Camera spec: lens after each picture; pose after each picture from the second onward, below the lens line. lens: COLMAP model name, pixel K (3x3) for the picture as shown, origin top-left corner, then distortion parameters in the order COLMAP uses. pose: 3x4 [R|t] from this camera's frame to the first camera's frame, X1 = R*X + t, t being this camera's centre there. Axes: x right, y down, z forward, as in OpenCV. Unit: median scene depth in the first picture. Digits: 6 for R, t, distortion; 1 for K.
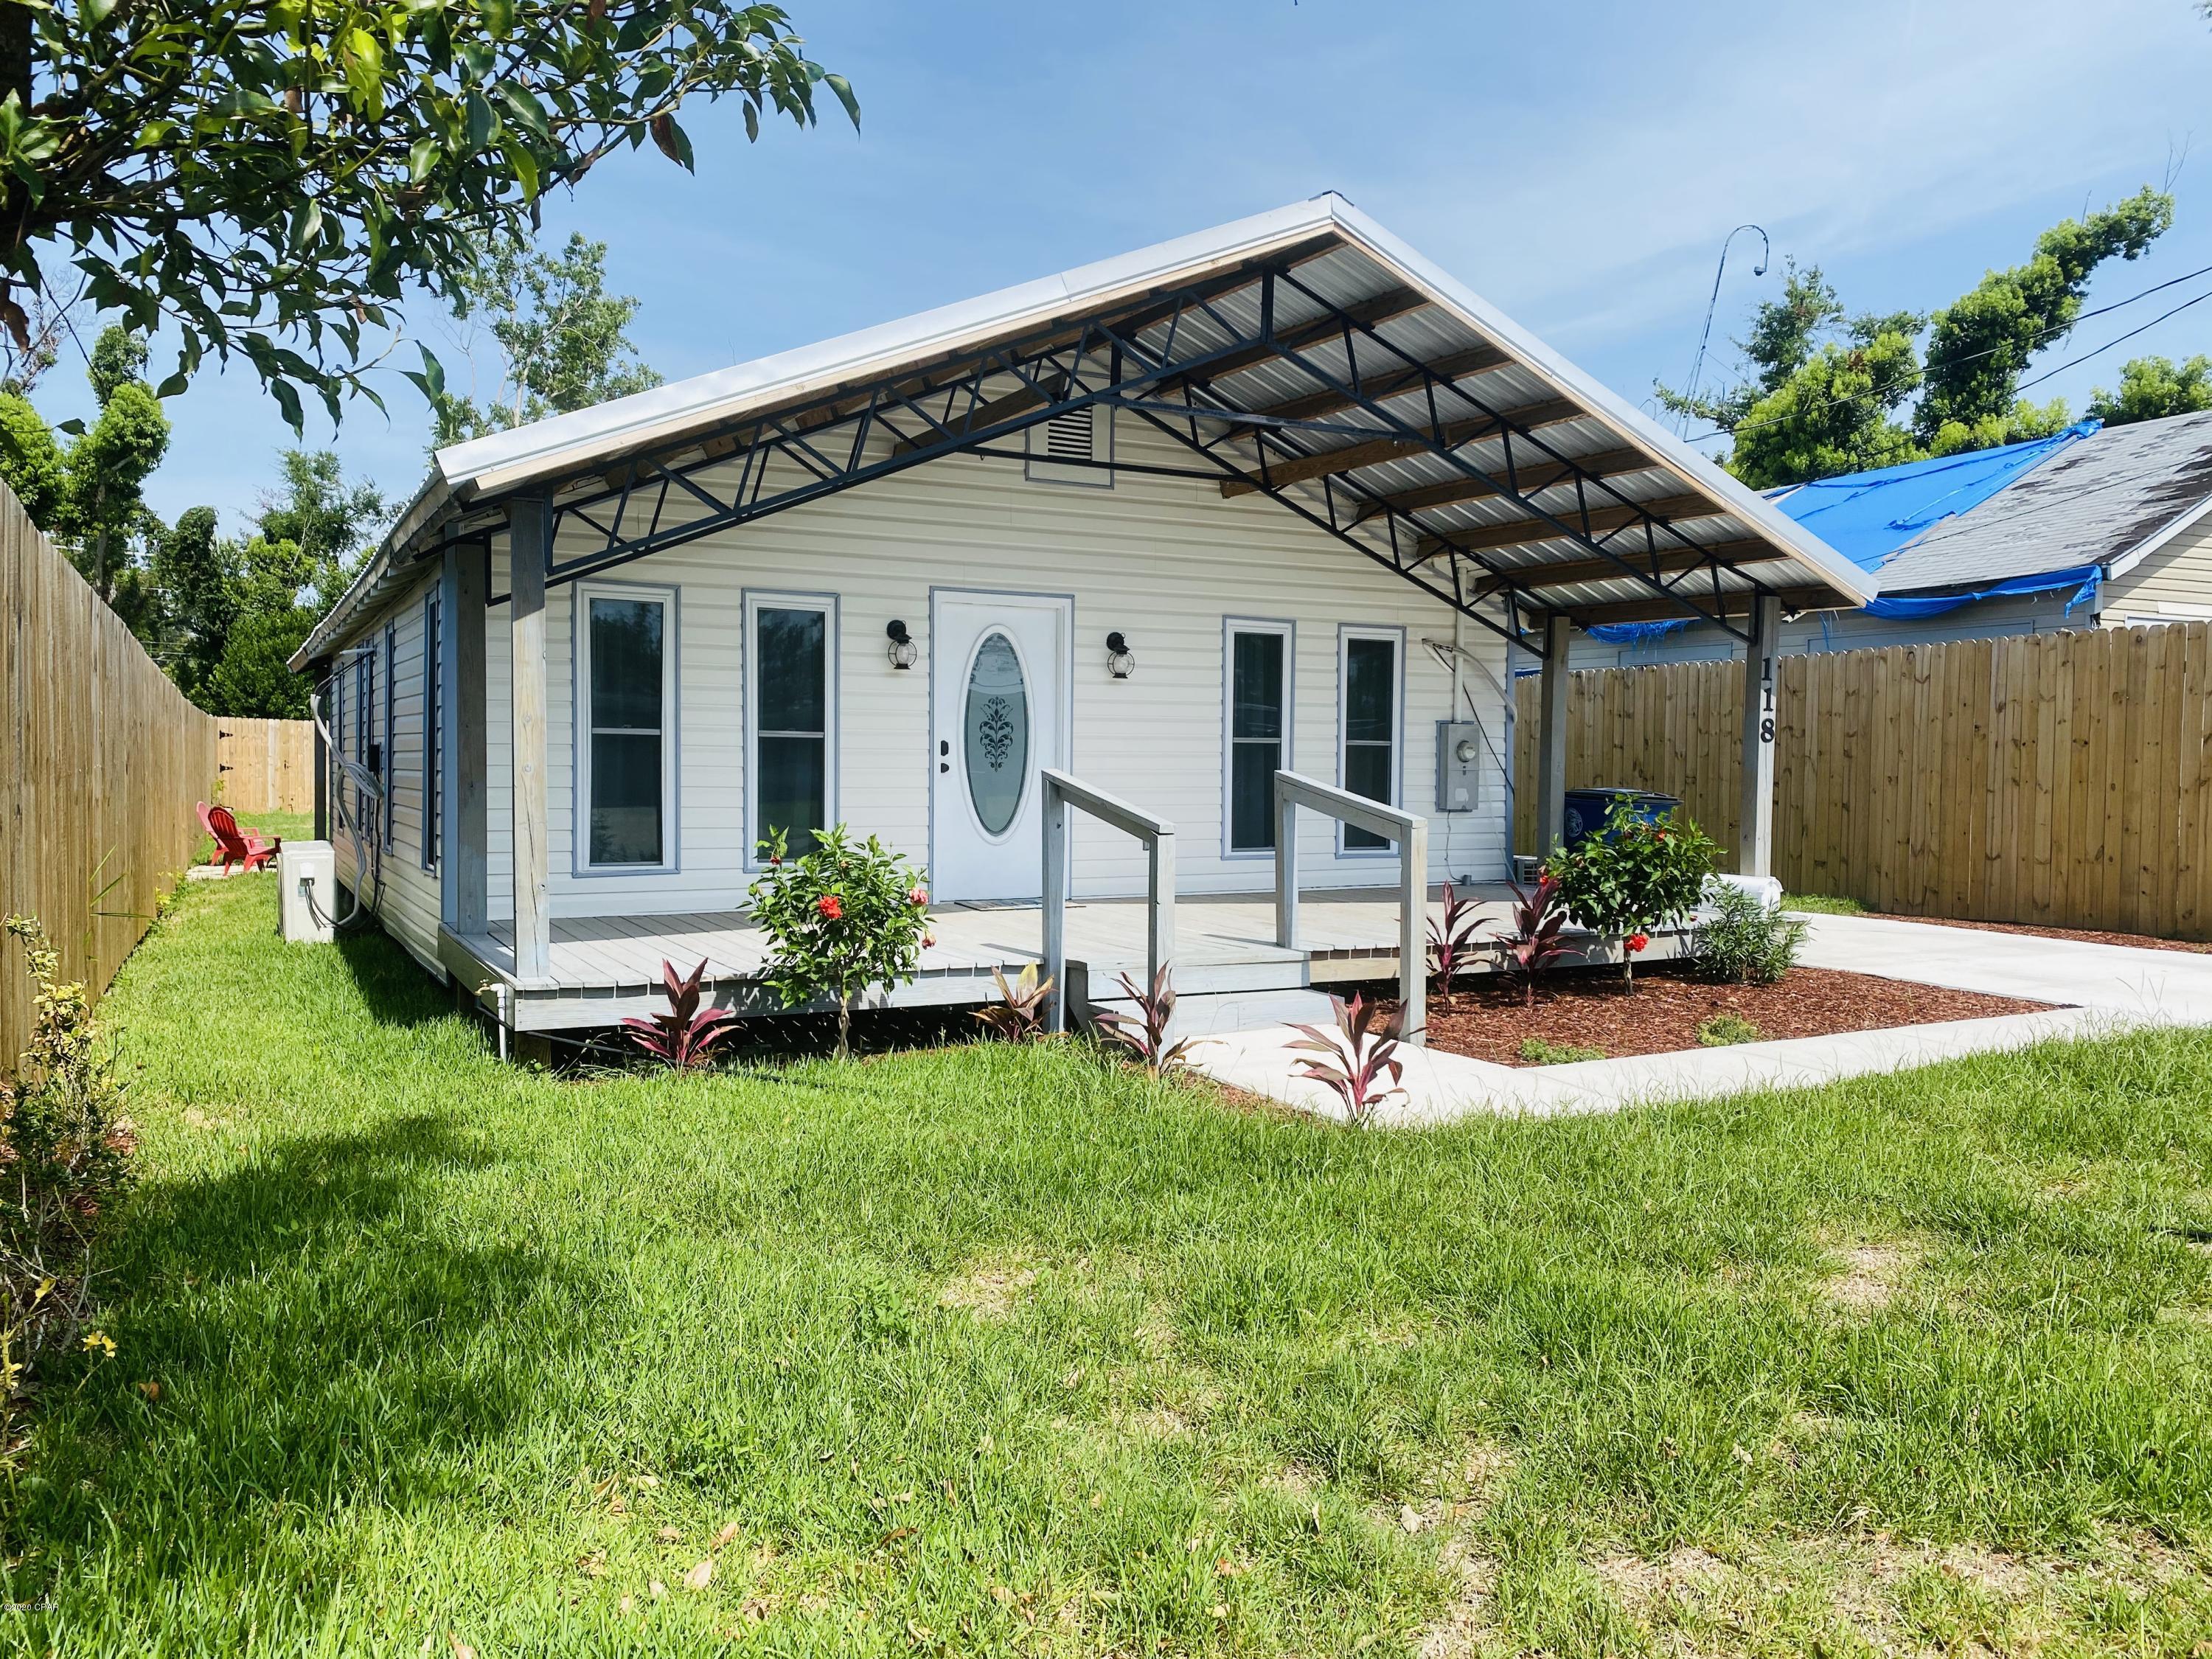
lens RADIAL K [[1705.8, 0, 1106.0], [0, 1705.8, 829.5], [0, 0, 1]] dist [0.095213, -0.099543]
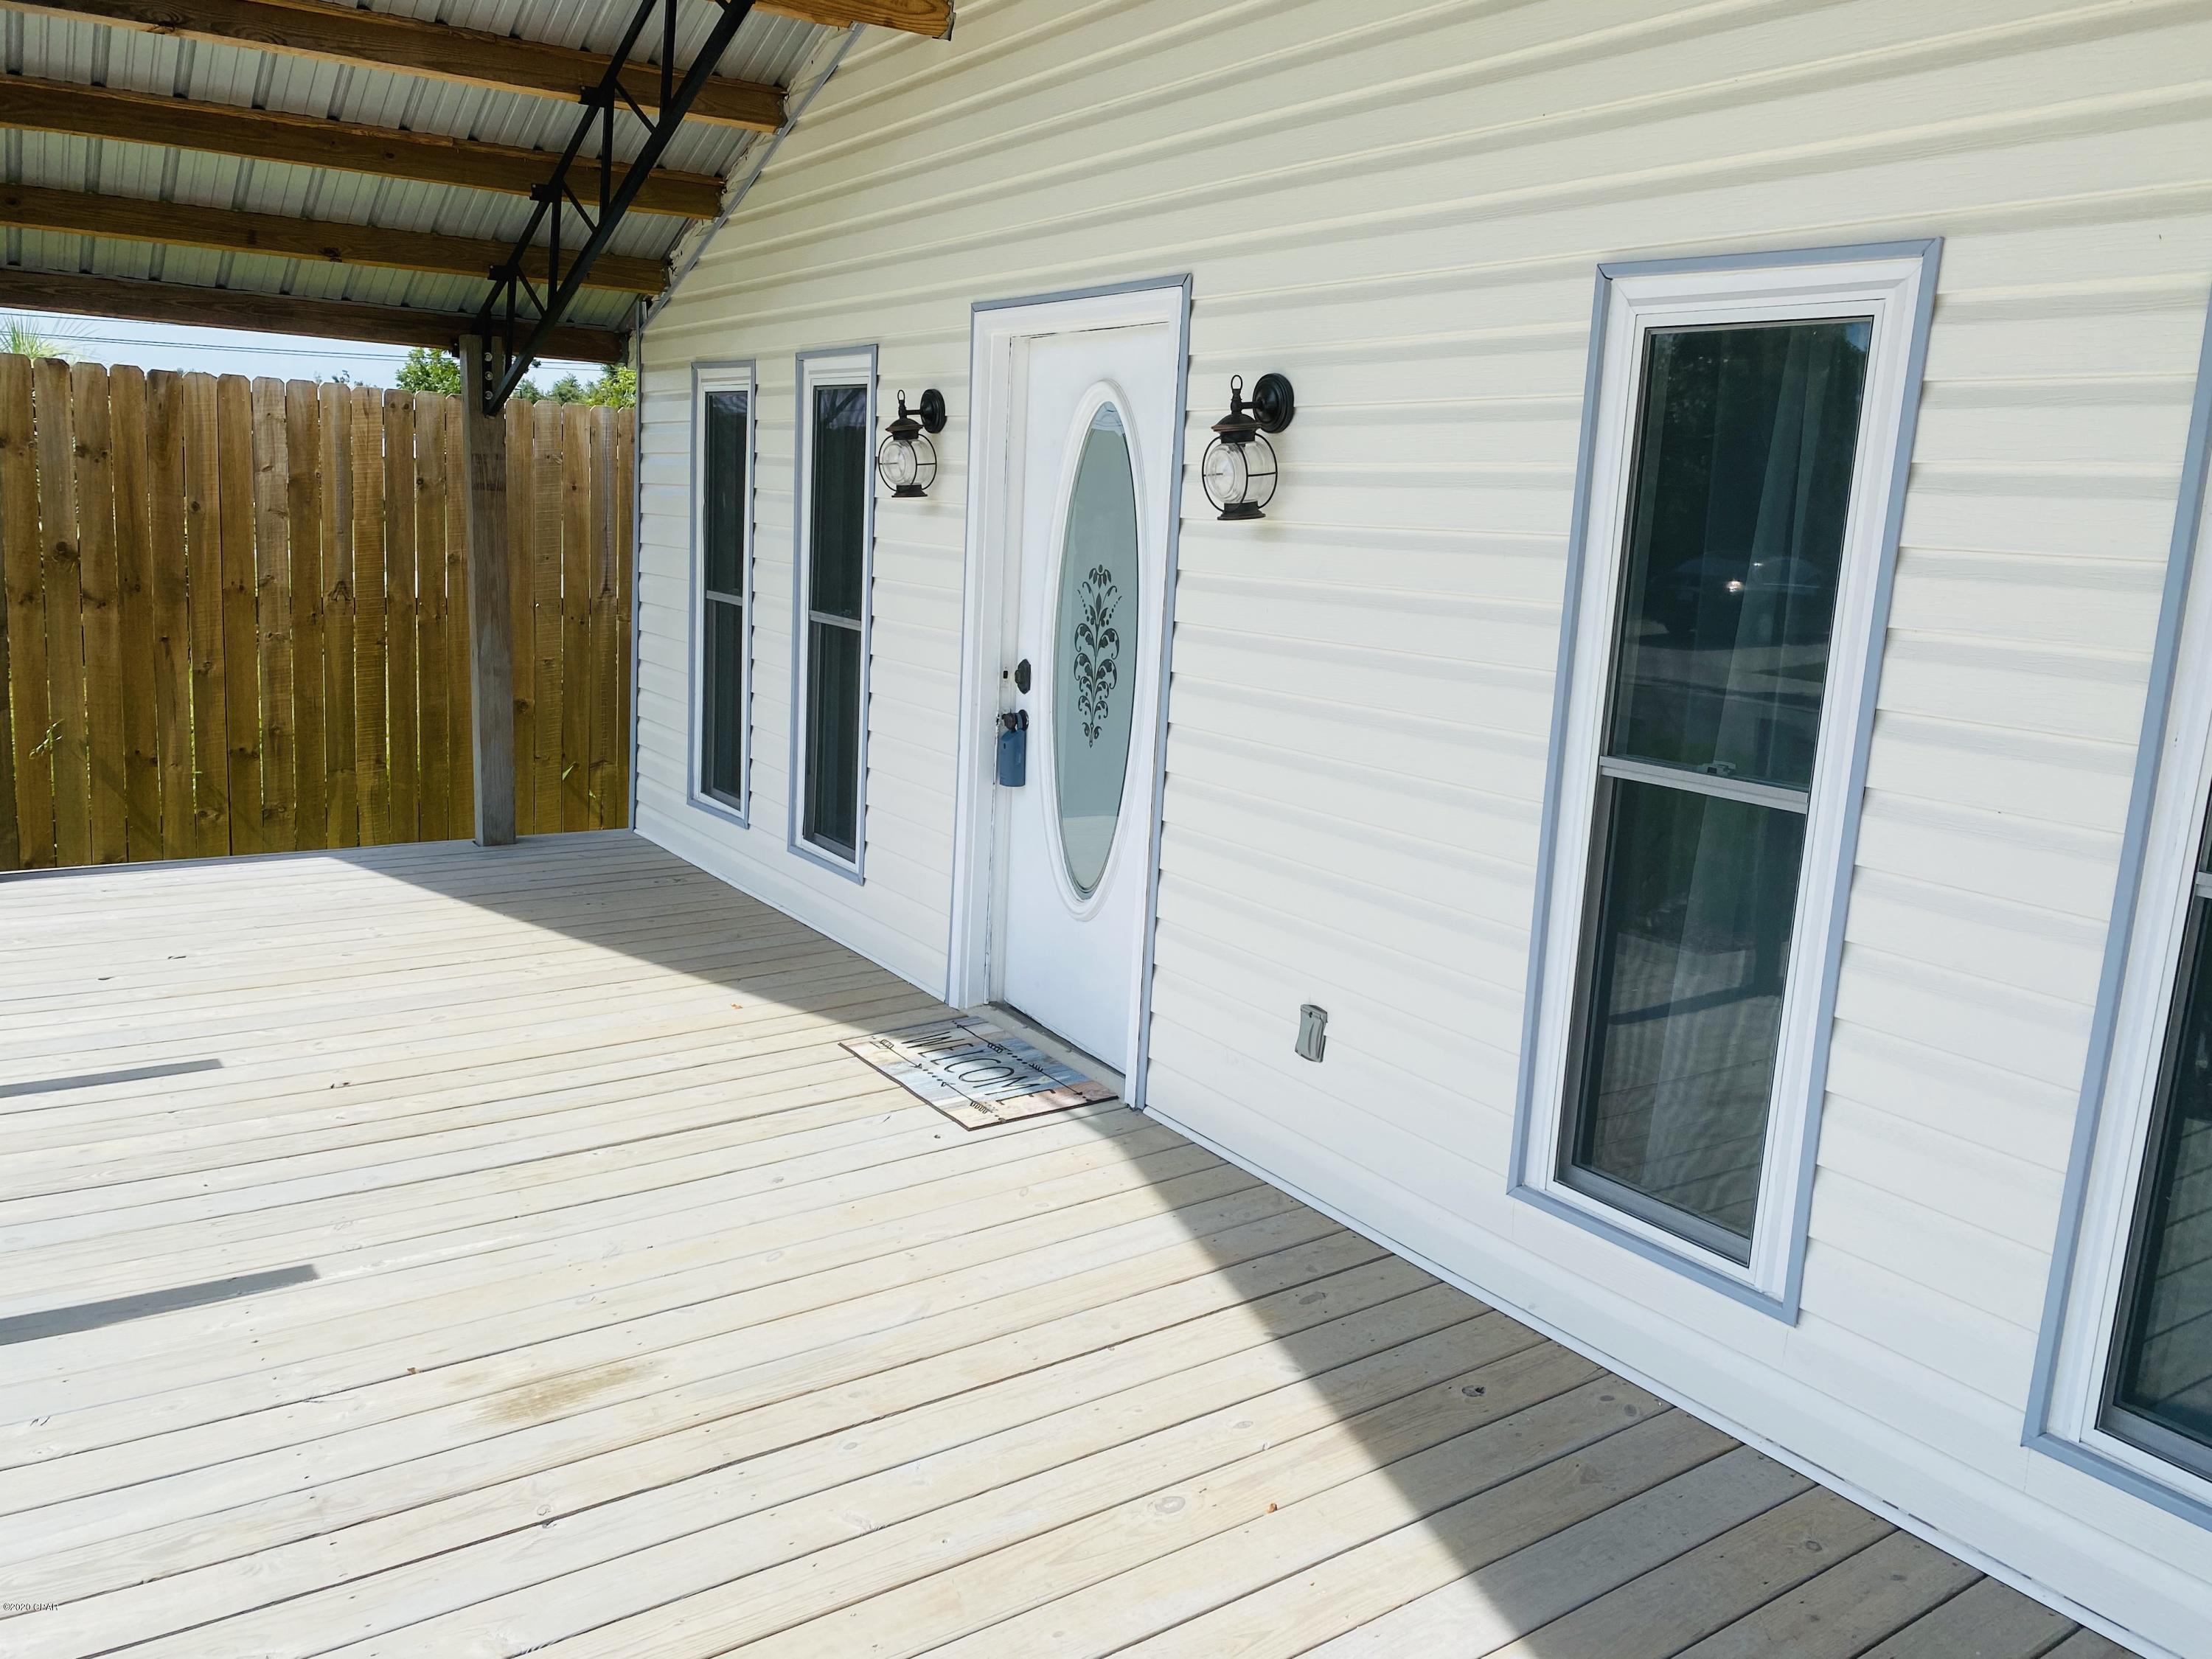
lens RADIAL K [[1683.8, 0, 1107.8], [0, 1683.8, 804.2], [0, 0, 1]] dist [0.056707, -0.086170]
pose [[0.100968, 0.172938, -0.979744, 0.337641], [-0.083358, 0.982784, 0.164884, -0.088000], [0.991391, 0.065021, 0.113646, 0.959579]]
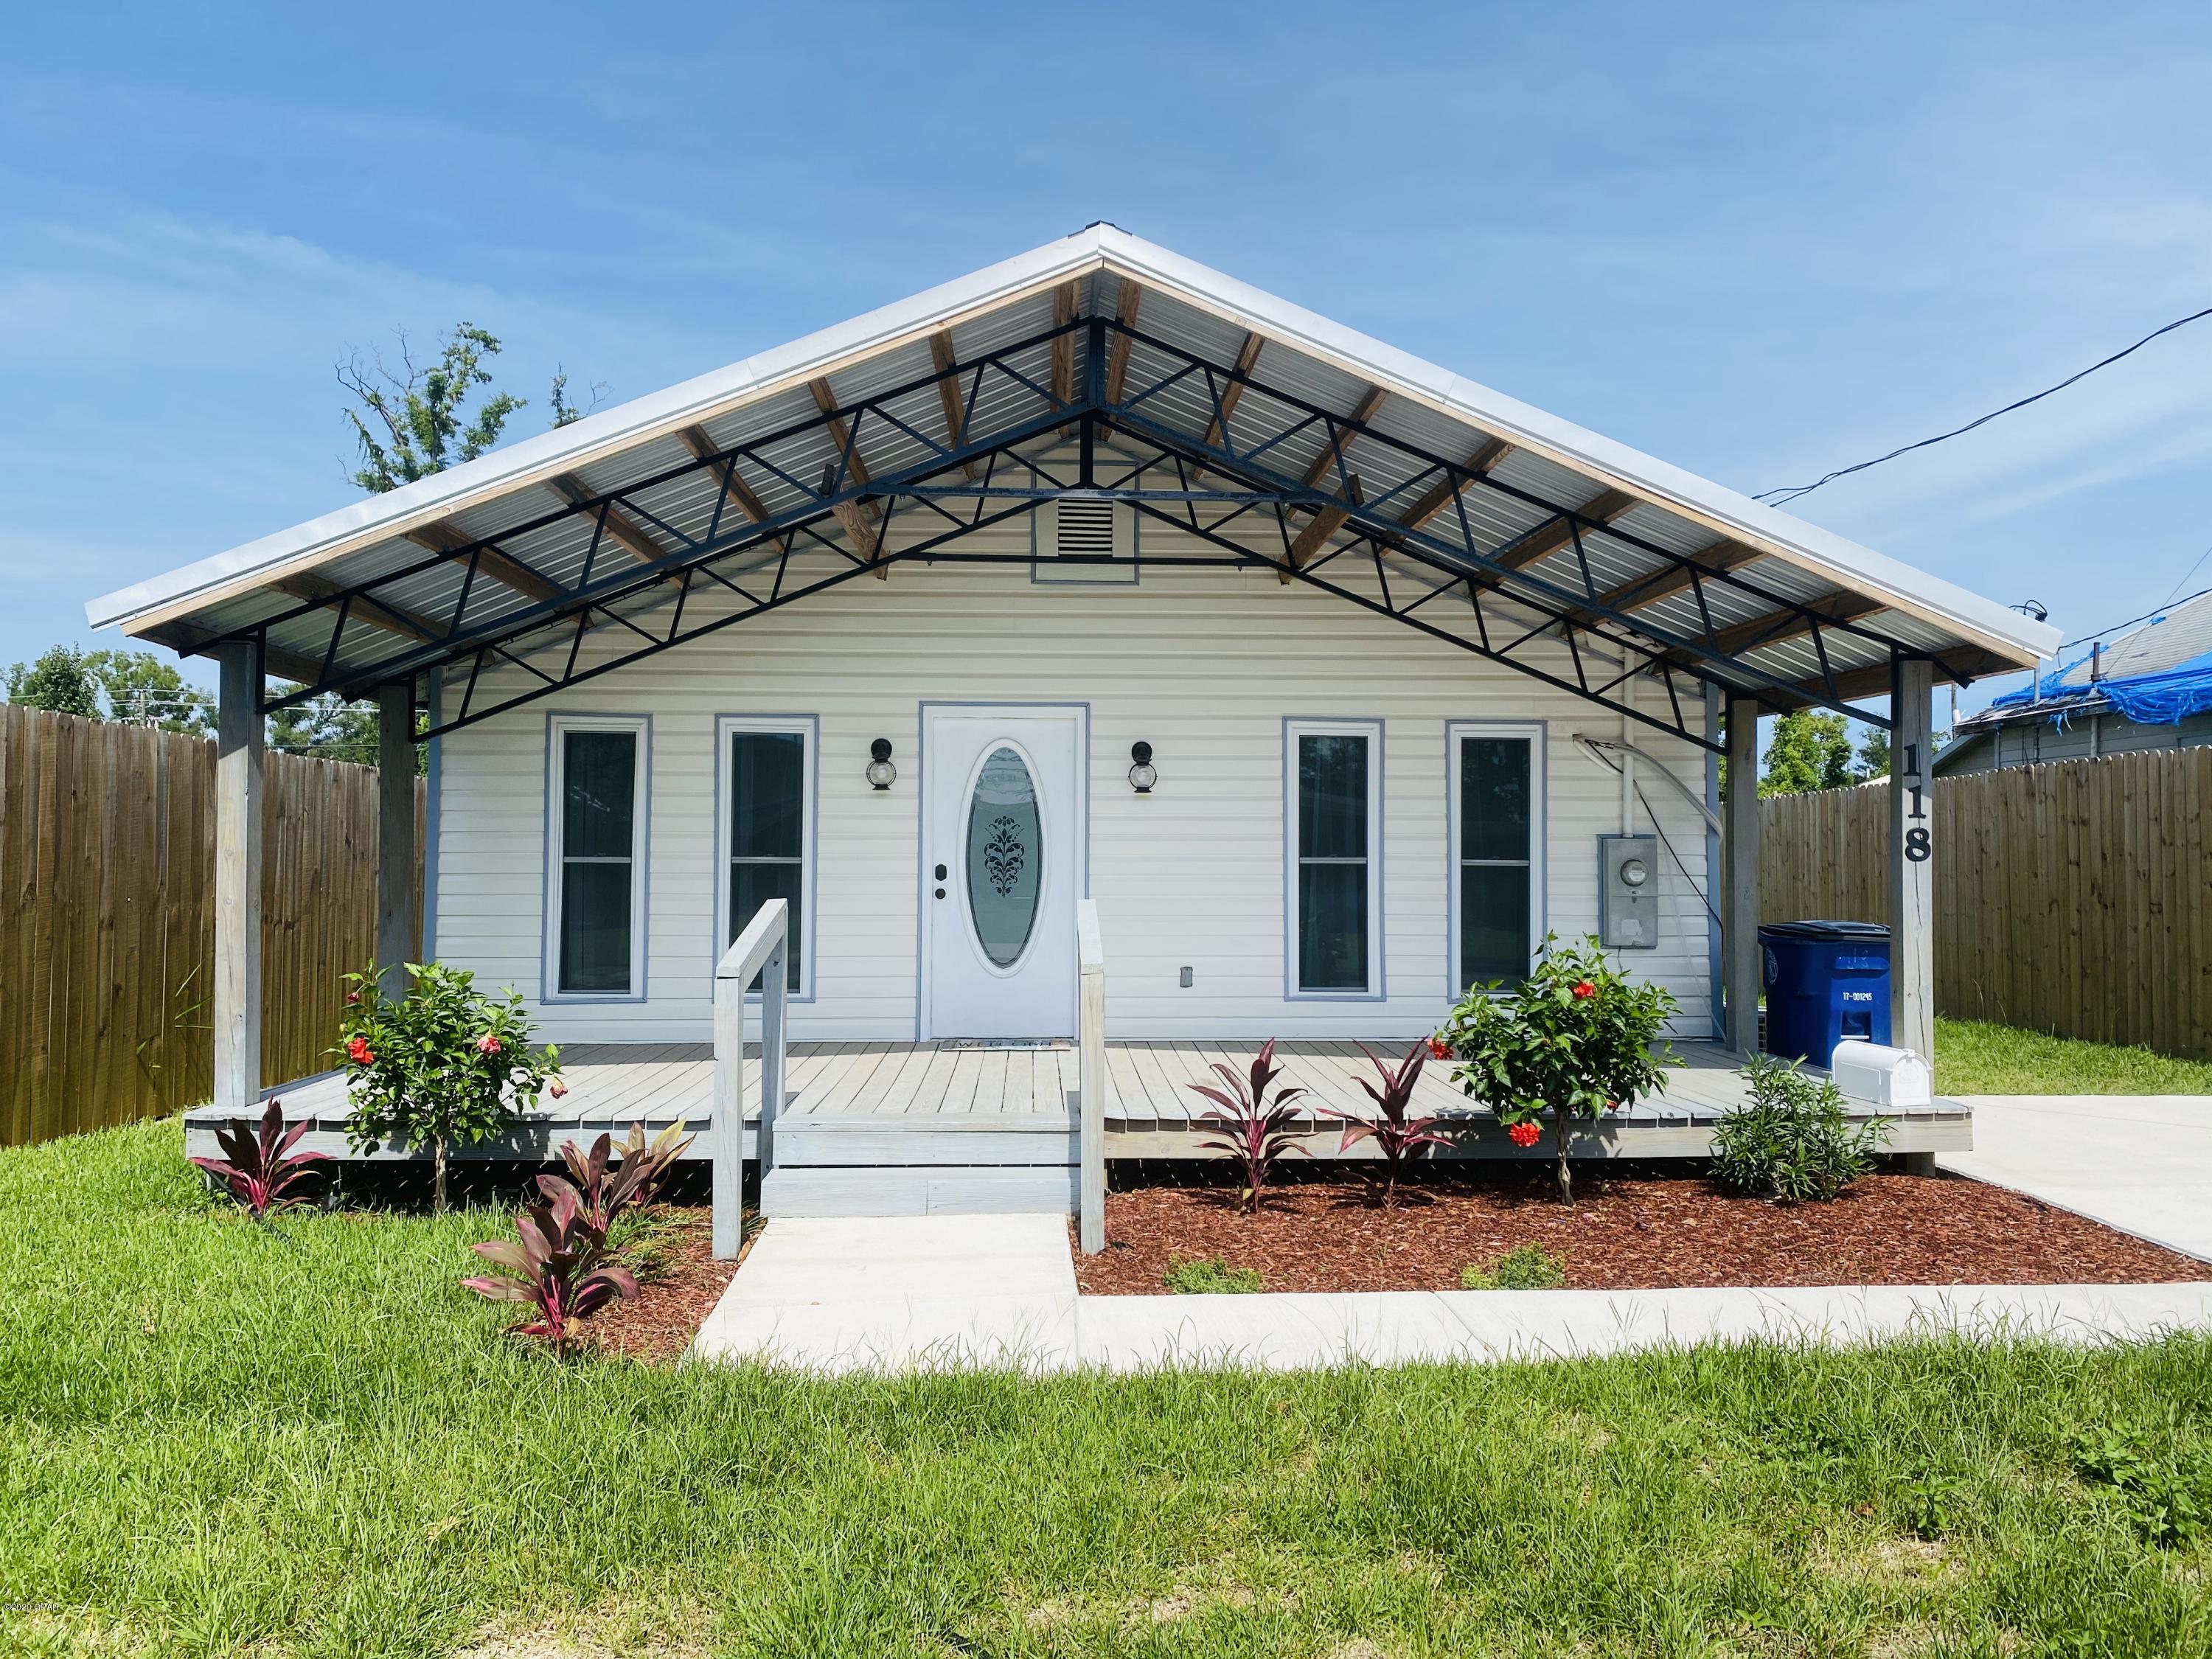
lens RADIAL K [[1683.8, 0, 1107.8], [0, 1683.8, 804.2], [0, 0, 1]] dist [0.056707, -0.086170]
pose [[0.896219, -0.025828, -0.442859, 0.388503], [-0.014415, 0.996081, -0.087265, -0.005729], [0.443377, 0.084593, 0.892334, 0.212814]]
